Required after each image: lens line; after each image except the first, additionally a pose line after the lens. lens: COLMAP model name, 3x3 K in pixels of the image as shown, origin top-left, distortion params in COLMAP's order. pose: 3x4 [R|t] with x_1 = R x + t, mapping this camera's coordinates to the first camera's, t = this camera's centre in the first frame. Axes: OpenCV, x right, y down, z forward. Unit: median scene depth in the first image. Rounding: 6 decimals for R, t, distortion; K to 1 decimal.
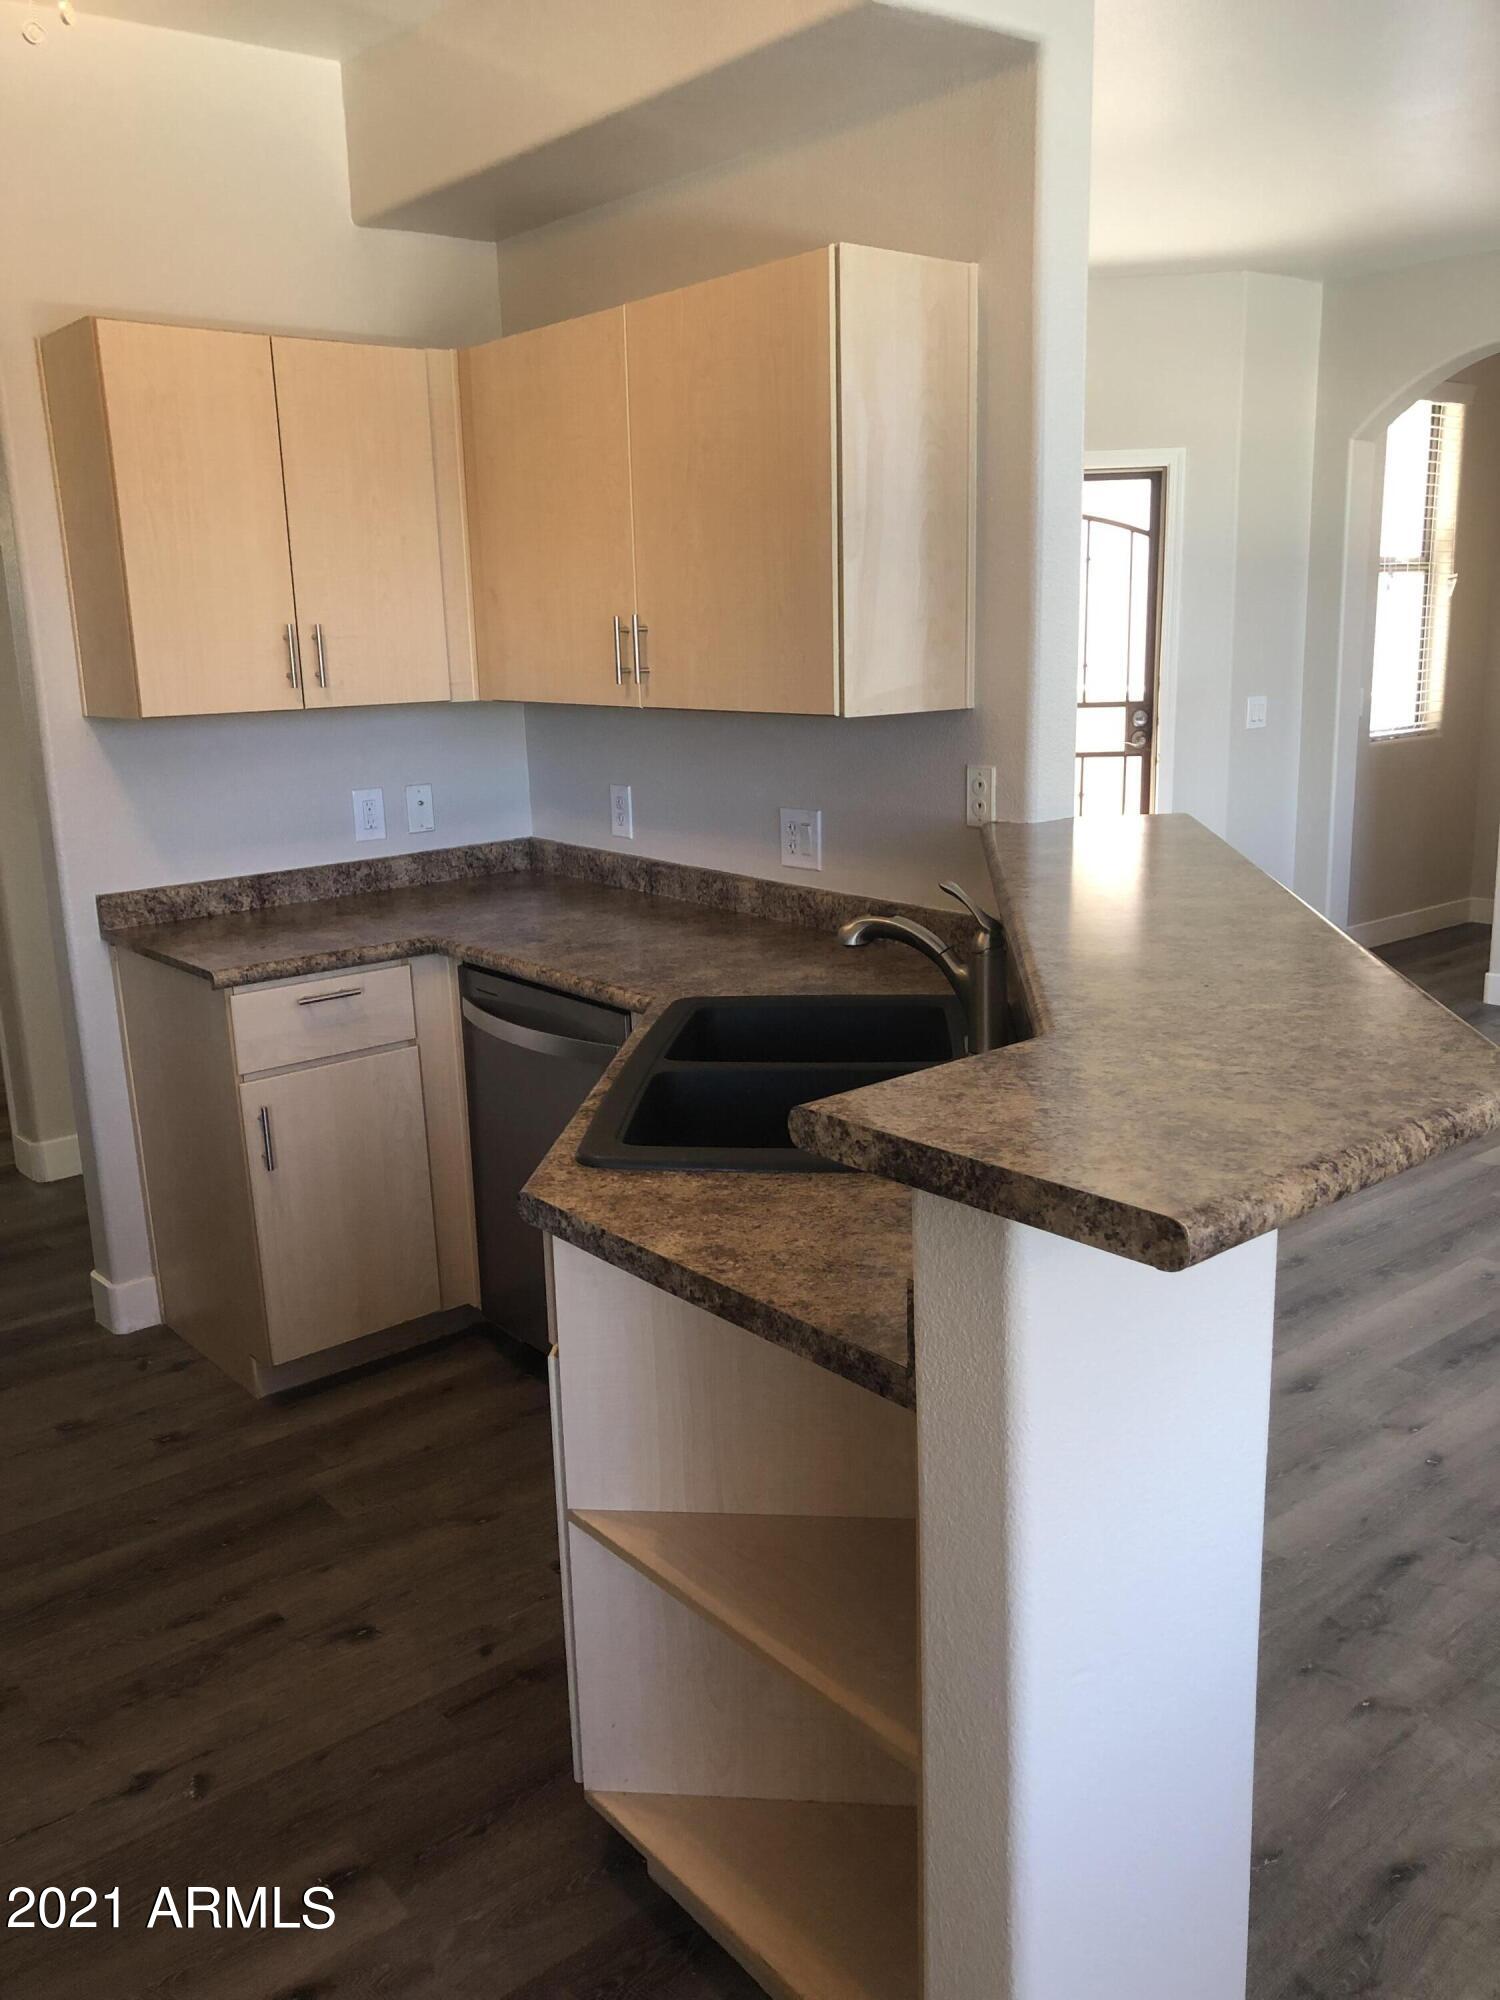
lens RADIAL K [[1644.1, 0, 775.7], [0, 1644.1, 1024.7], [0, 0, 1]] dist [0.035167, -0.024222]
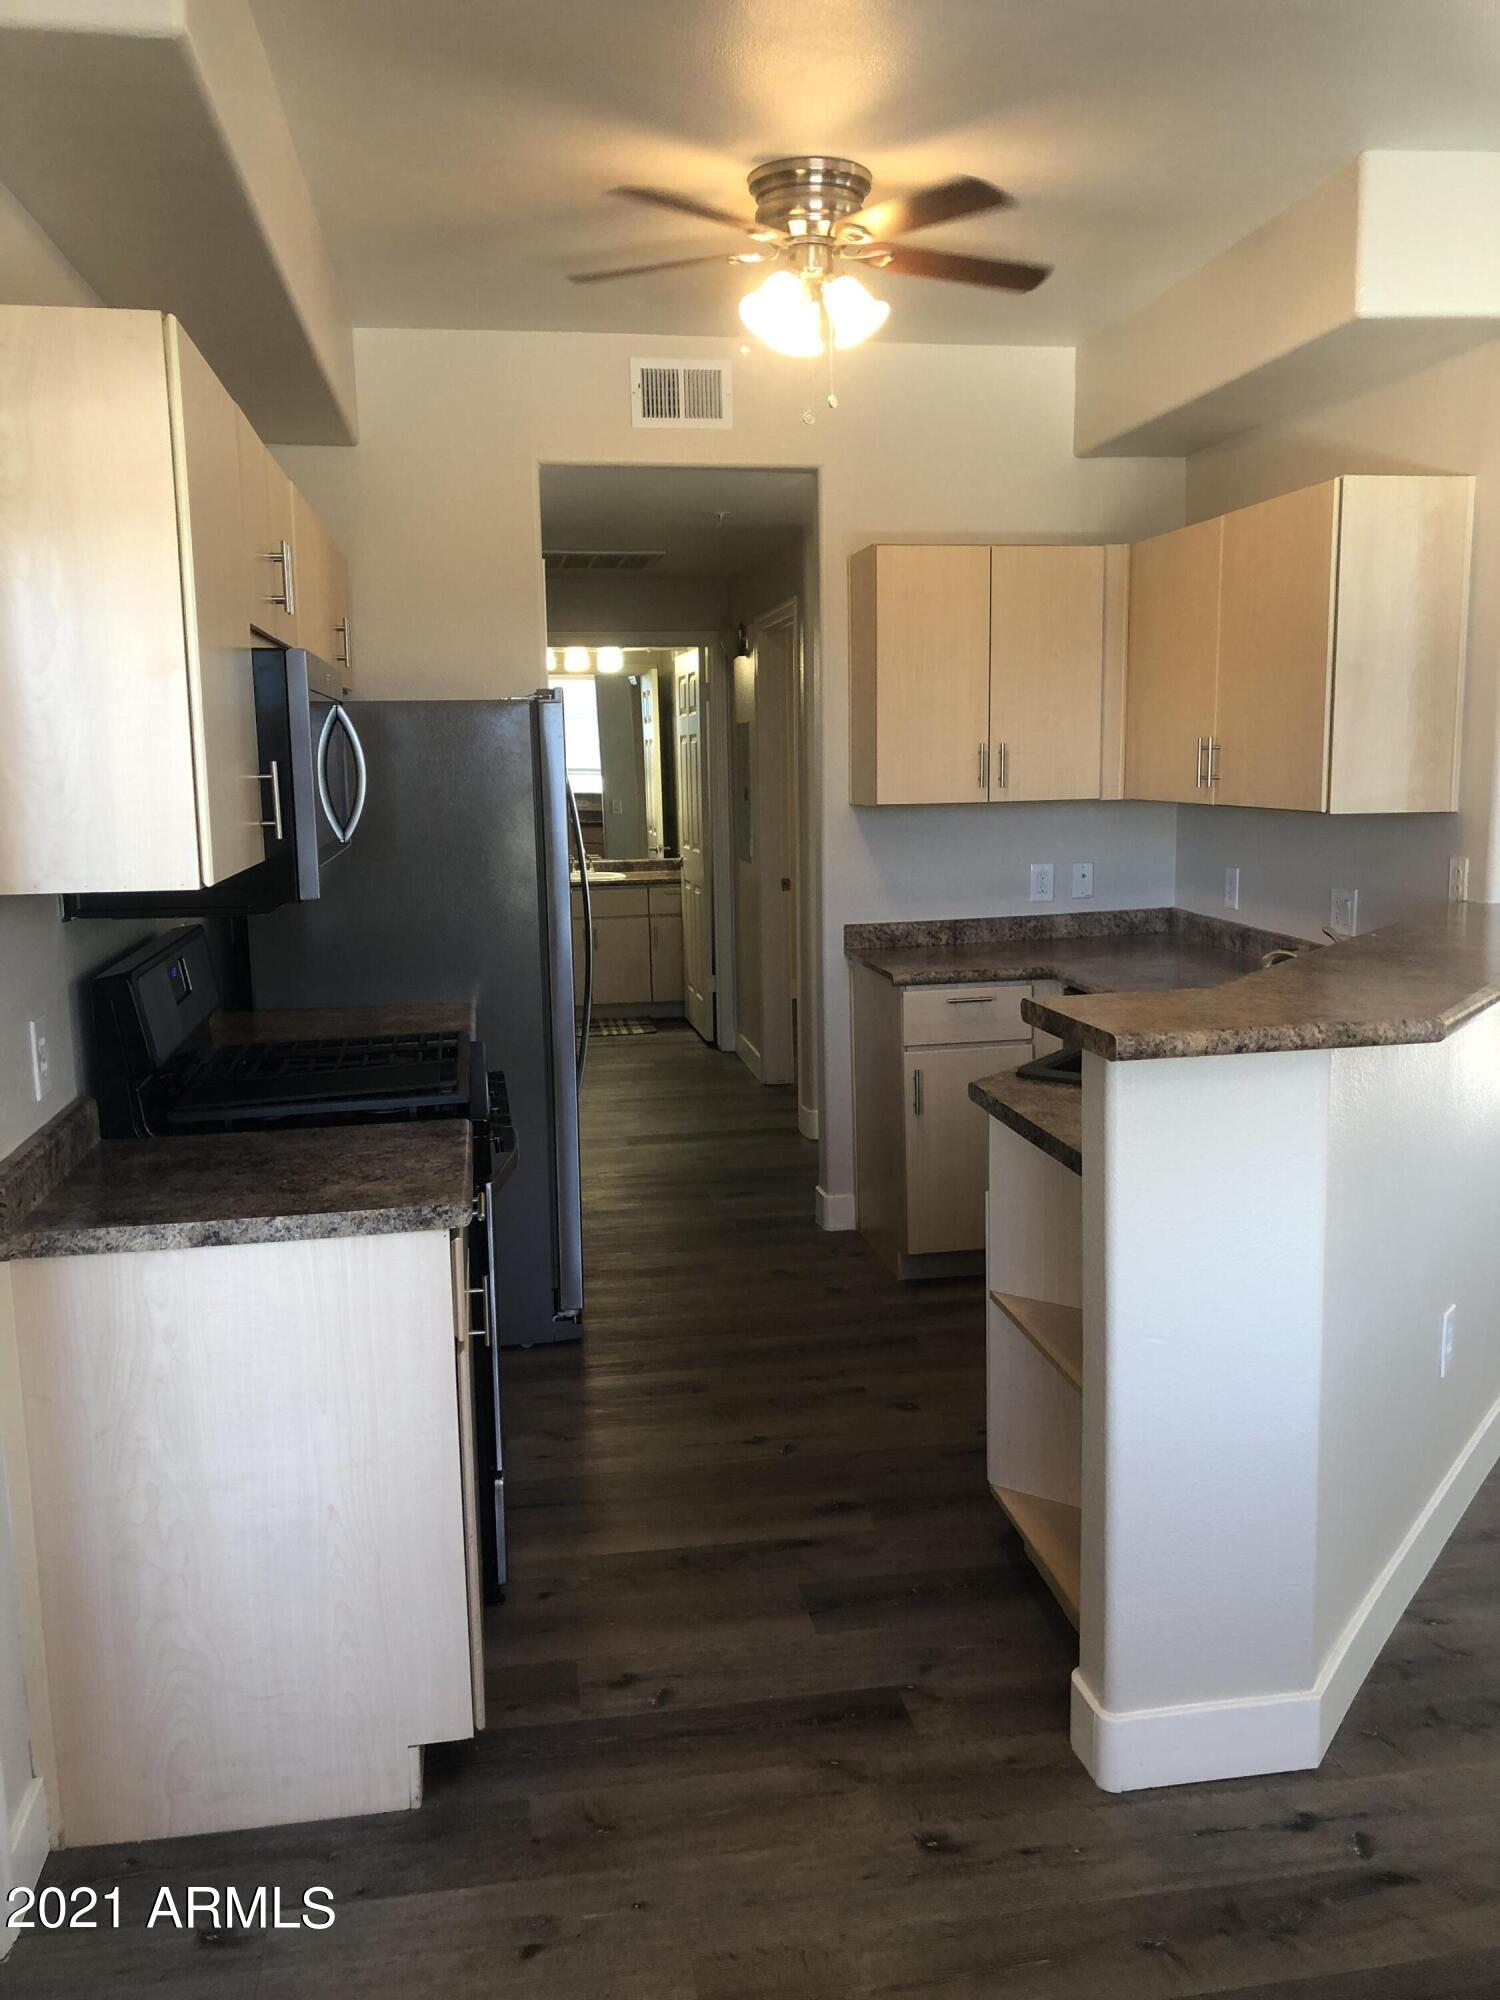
lens RADIAL K [[1644.1, 0, 759.2], [0, 1644.1, 1016.3], [0, 0, 1]] dist [0.035167, -0.024222]
pose [[0.863070, 0.089139, -0.497157, 0.261981], [-0.123464, 0.991676, -0.036531, 0.066557], [0.489763, 0.092910, 0.866891, -0.301790]]
